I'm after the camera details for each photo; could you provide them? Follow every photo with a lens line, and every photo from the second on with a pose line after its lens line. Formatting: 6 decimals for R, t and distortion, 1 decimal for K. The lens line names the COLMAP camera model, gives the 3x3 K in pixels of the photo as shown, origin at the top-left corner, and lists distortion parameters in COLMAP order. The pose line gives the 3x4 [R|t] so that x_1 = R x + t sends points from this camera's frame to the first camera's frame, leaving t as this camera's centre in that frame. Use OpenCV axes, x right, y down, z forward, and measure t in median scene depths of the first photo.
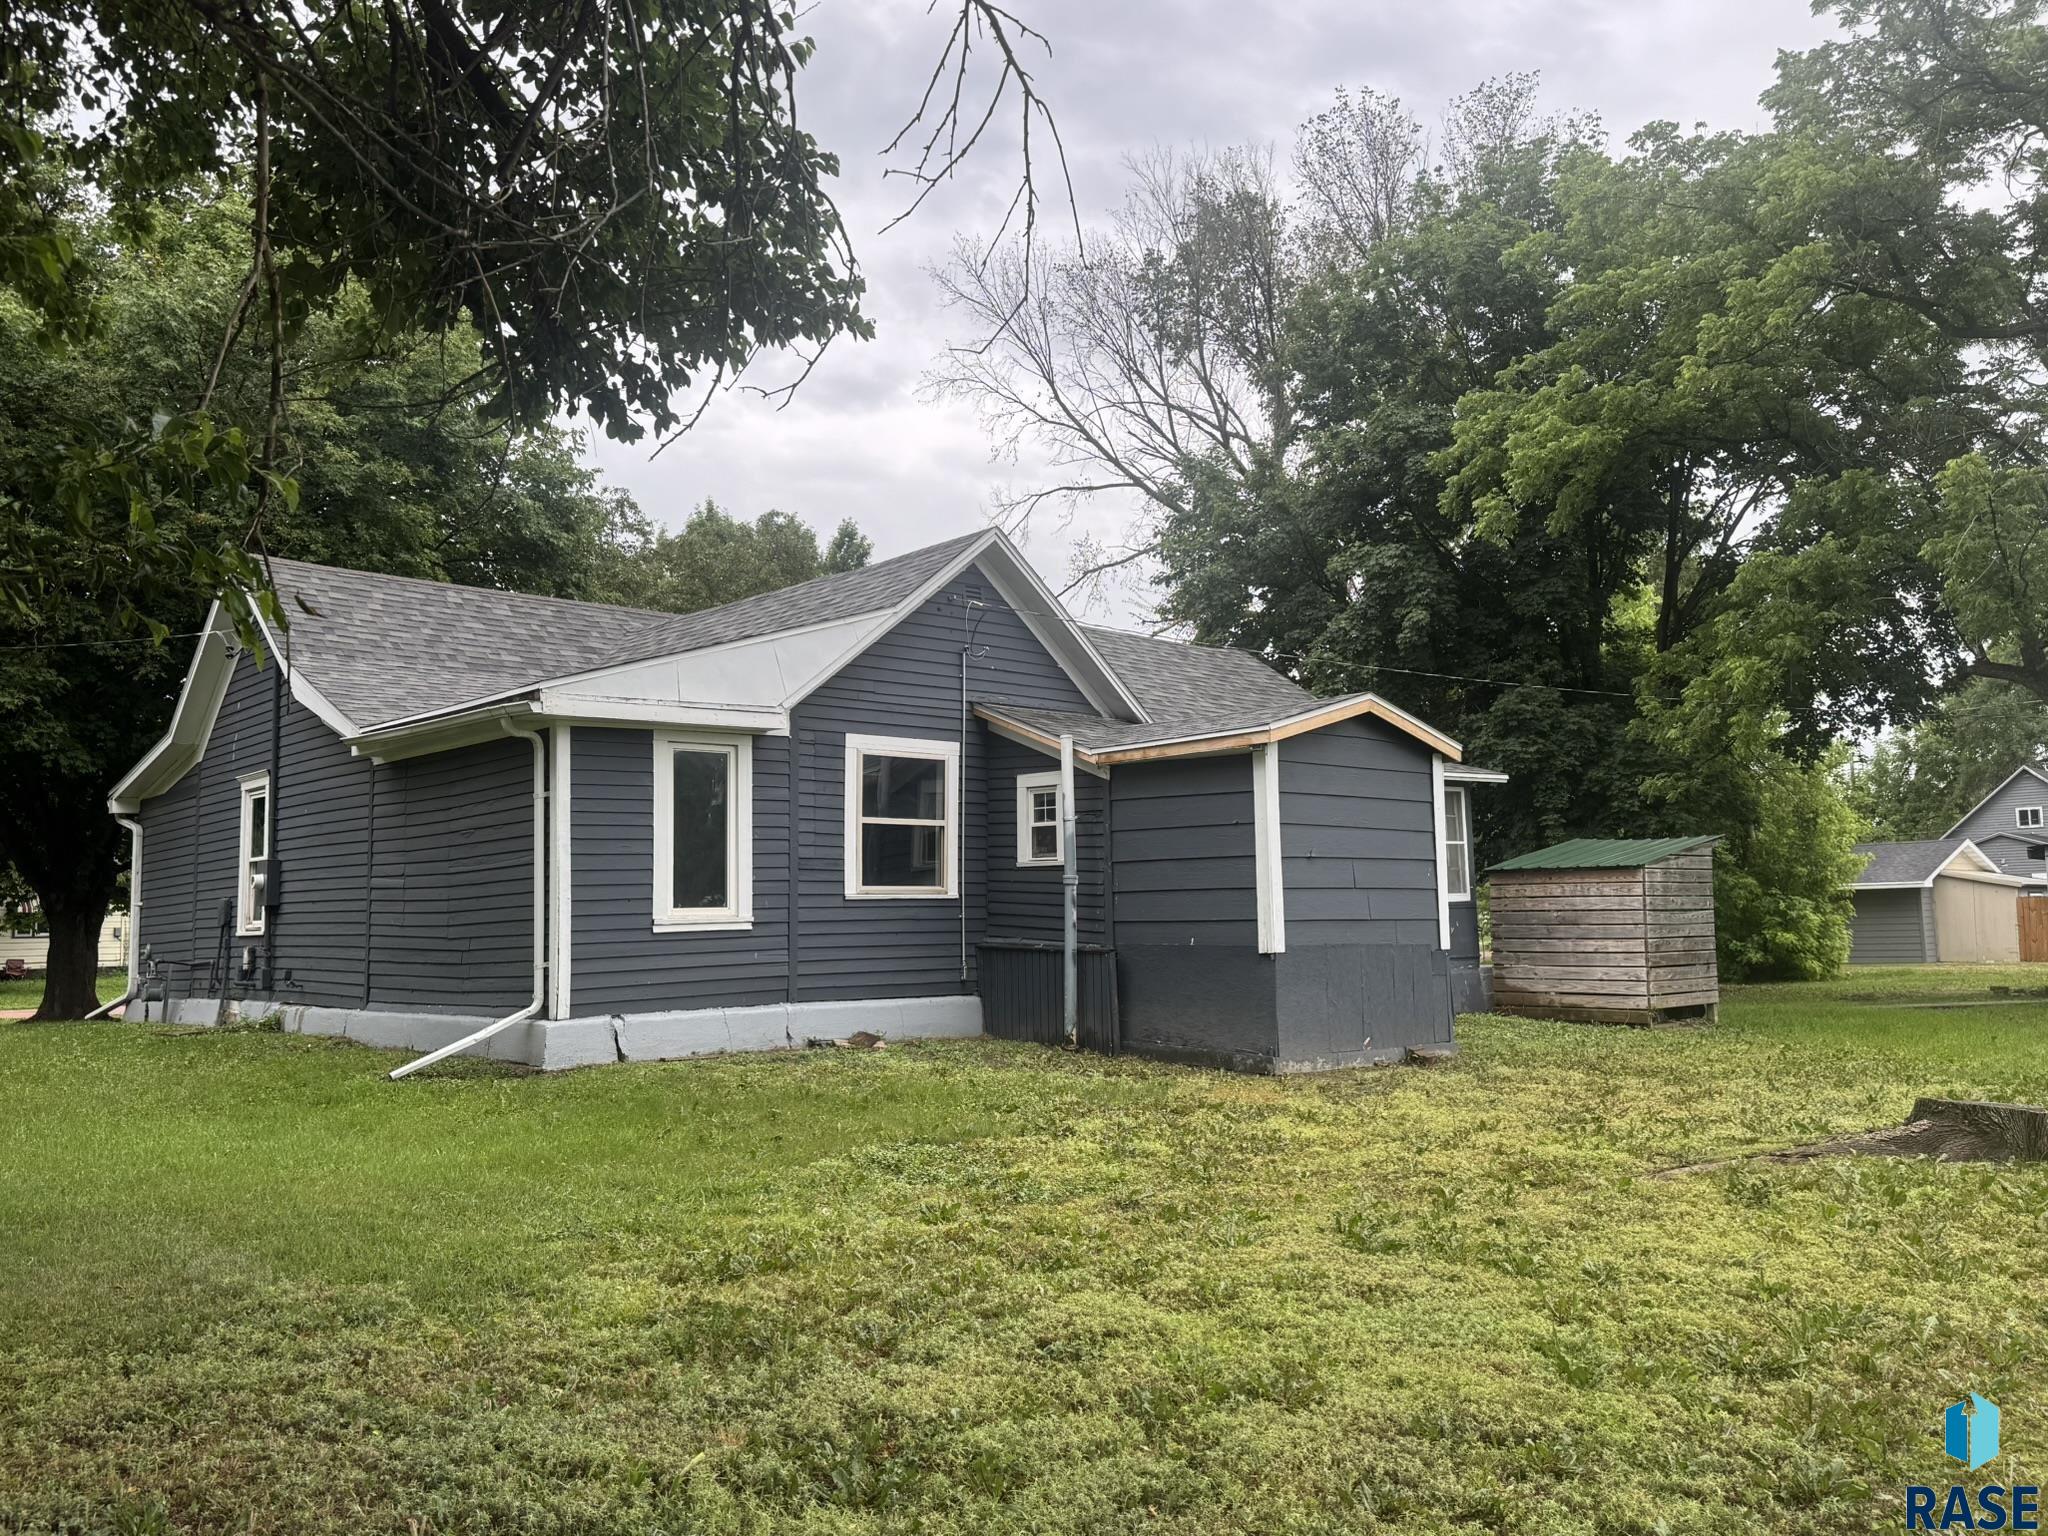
lens RADIAL K [[1567.1, 0, 1002.5], [0, 1567.1, 780.3], [0, 0, 1]] dist [0.057040, -0.066343]
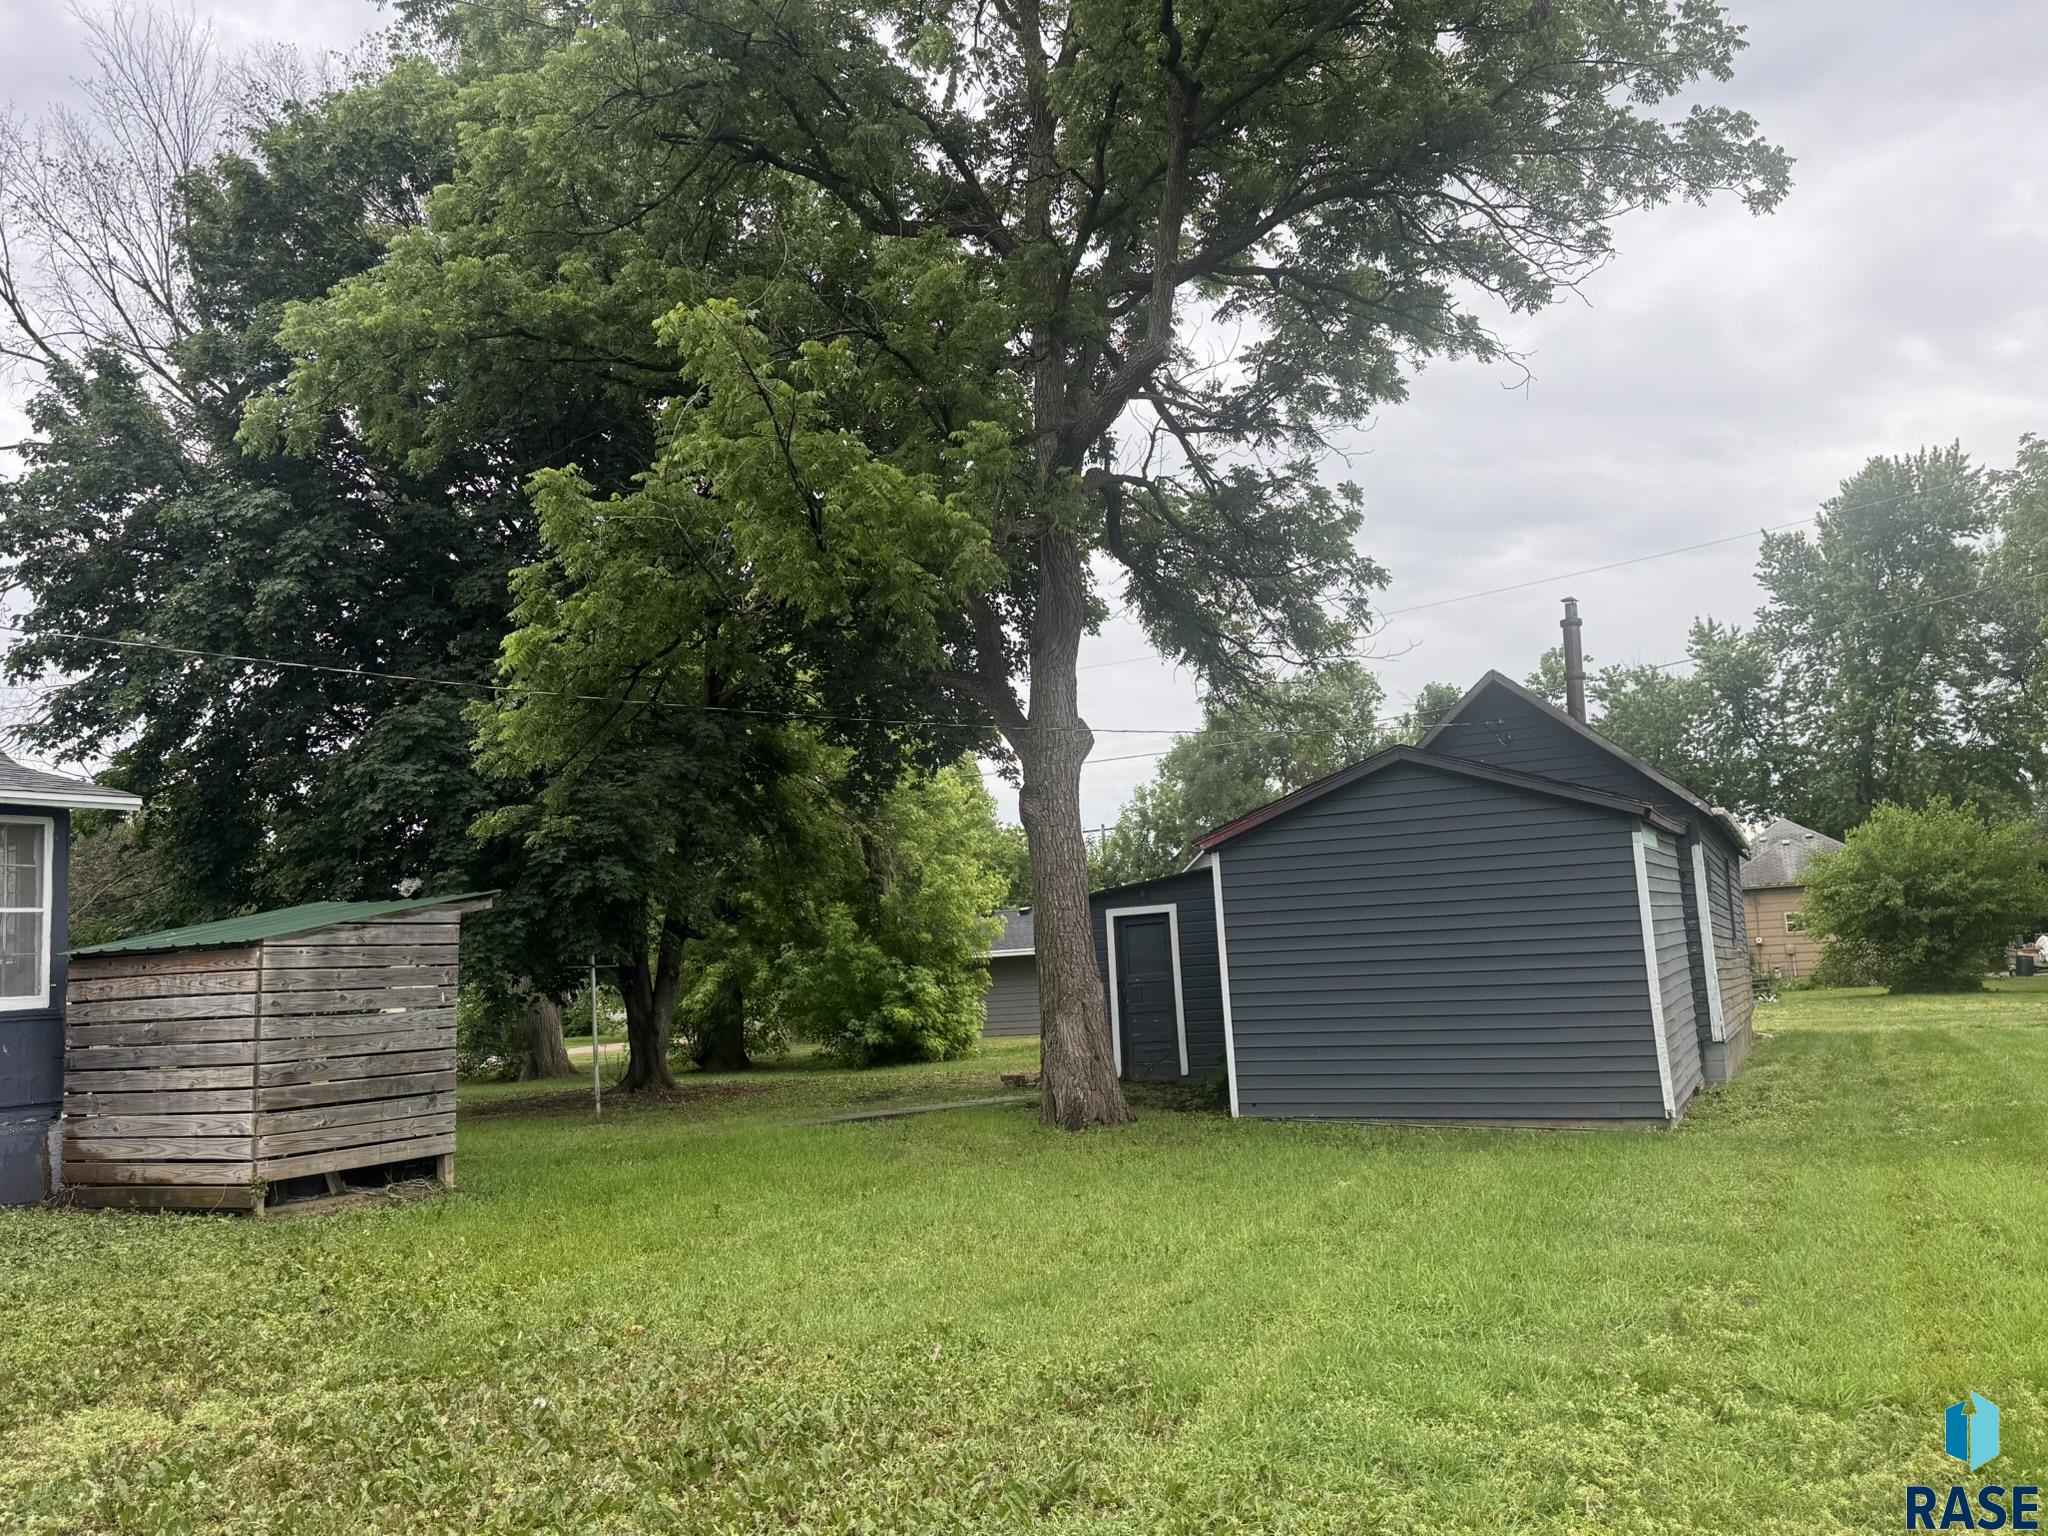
lens RADIAL K [[1567.1, 0, 1029.5], [0, 1567.1, 778.9], [0, 0, 1]] dist [0.057040, -0.066343]
pose [[0.924100, 0.017145, 0.381765, 0.432099], [0.001016, 0.998879, -0.047319, 0.019585], [-0.382148, 0.044115, 0.923047, 0.312788]]
